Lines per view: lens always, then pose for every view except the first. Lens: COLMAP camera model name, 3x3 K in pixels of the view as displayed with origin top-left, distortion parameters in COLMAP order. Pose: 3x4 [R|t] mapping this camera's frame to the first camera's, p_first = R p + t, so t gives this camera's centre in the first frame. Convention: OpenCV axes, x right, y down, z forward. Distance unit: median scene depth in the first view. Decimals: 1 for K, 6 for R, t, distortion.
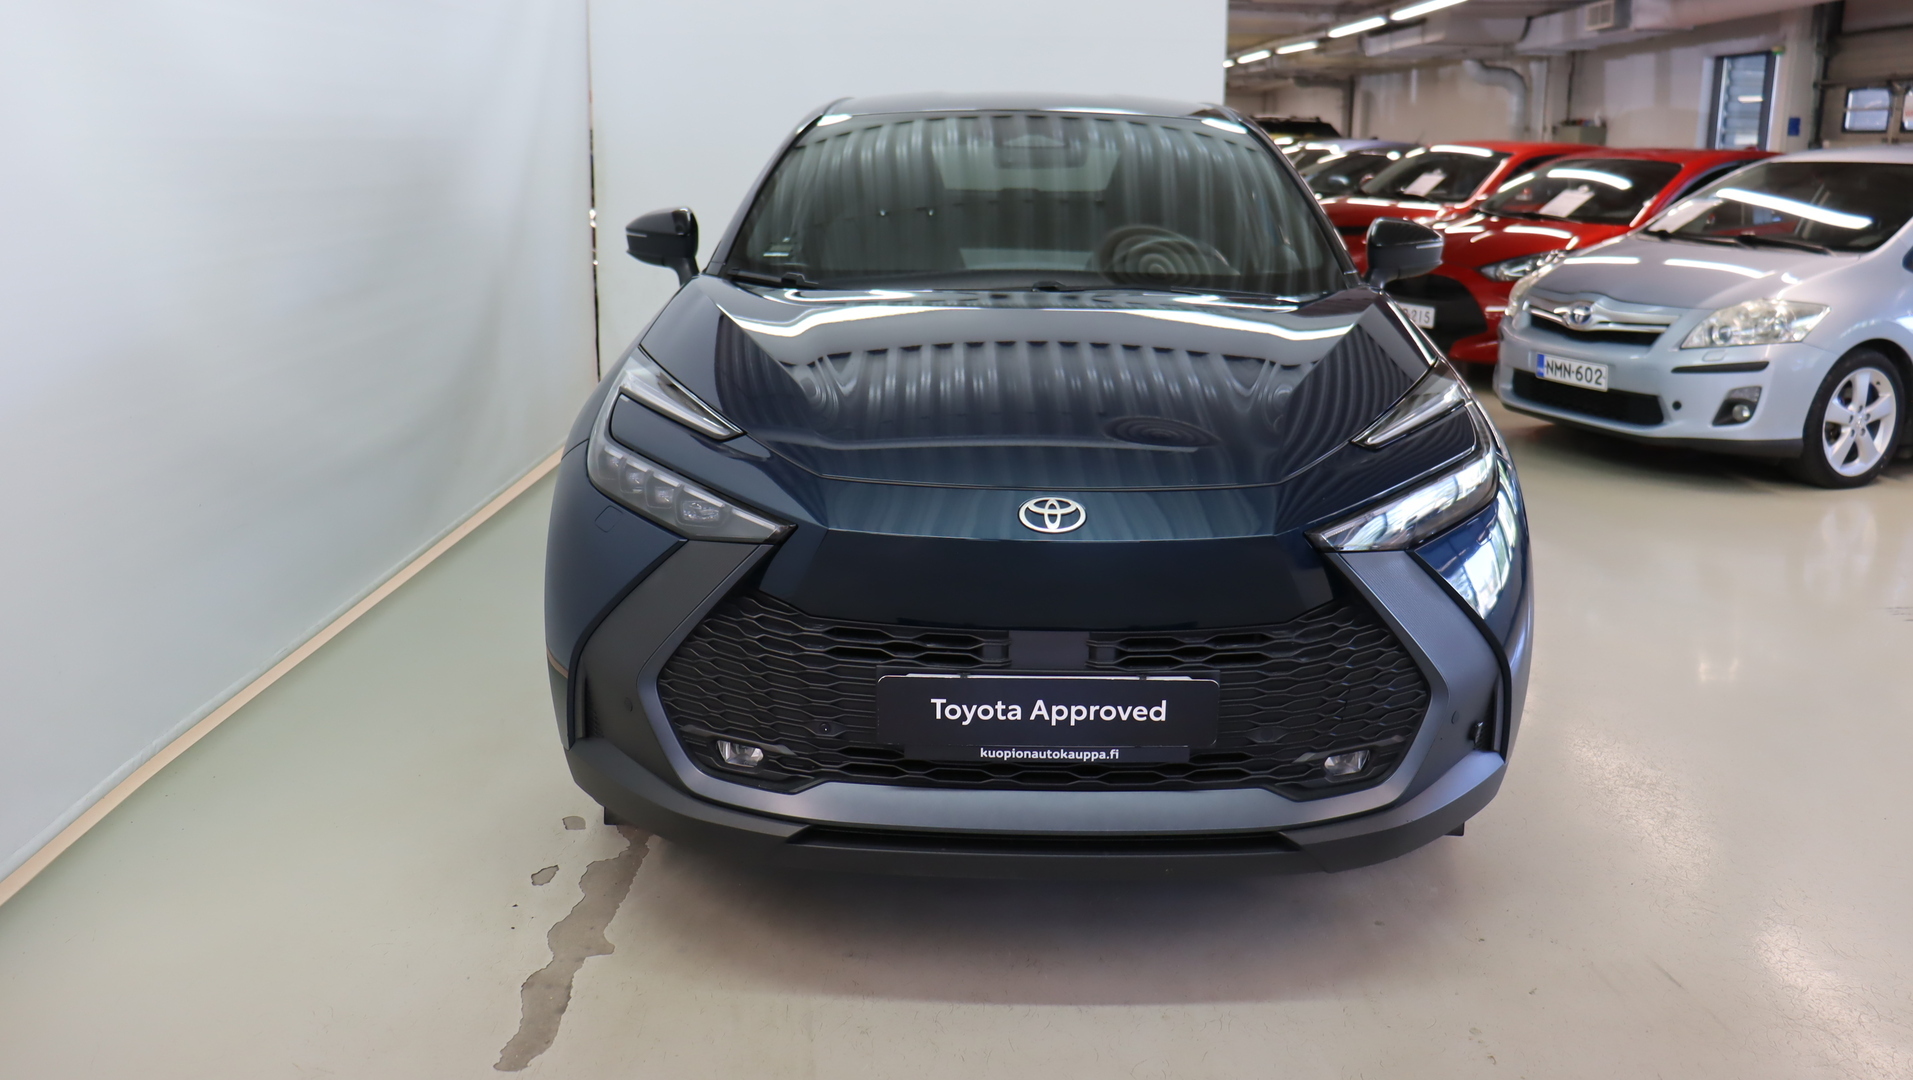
lens RADIAL K [[1596.8, 0, 953.7], [0, 1596.8, 509.2], [0, 0, 1]] dist [-0.186086, 0.156386]
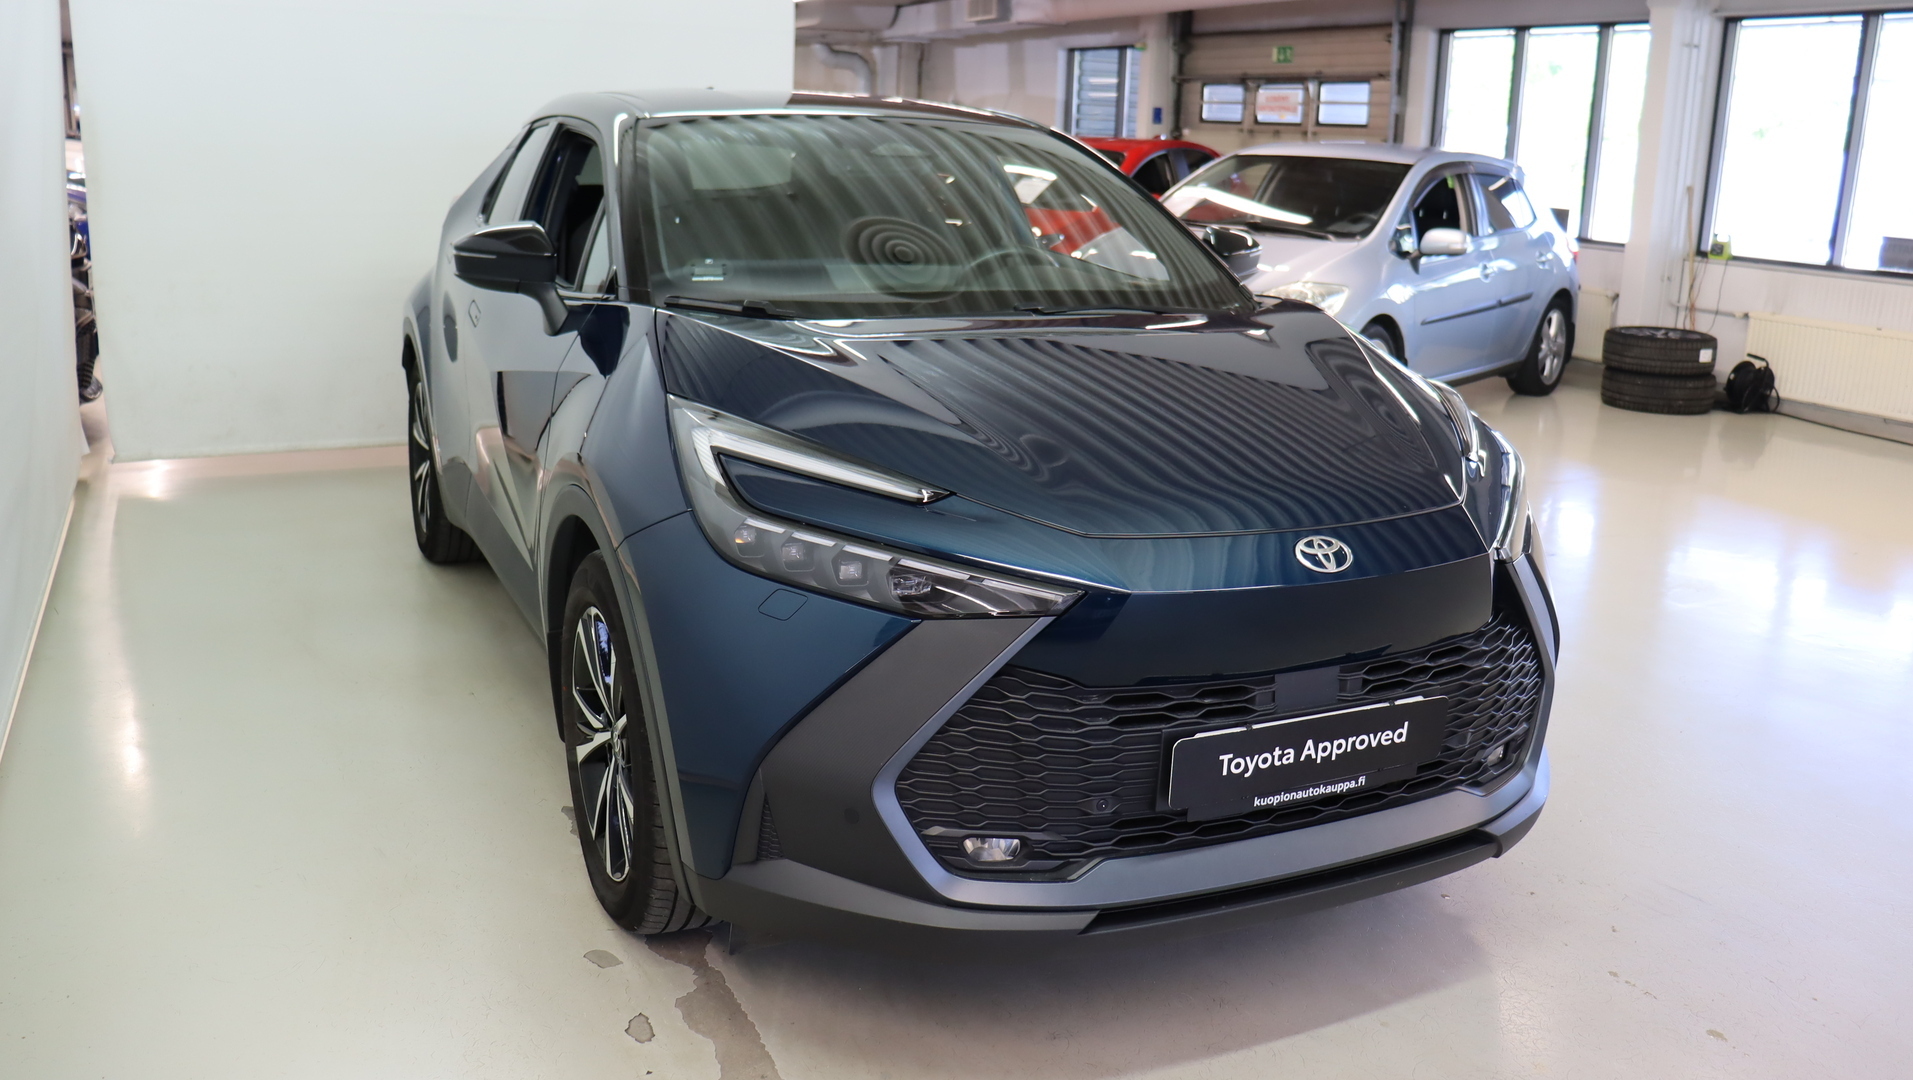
lens RADIAL K [[1596.8, 0, 953.7], [0, 1596.8, 509.2], [0, 0, 1]] dist [-0.186086, 0.156386]
pose [[0.889358, -0.081973, 0.449804, -0.562712], [0.074953, 0.996627, 0.033428, -0.072347], [-0.451027, 0.003984, 0.892502, 0.211075]]
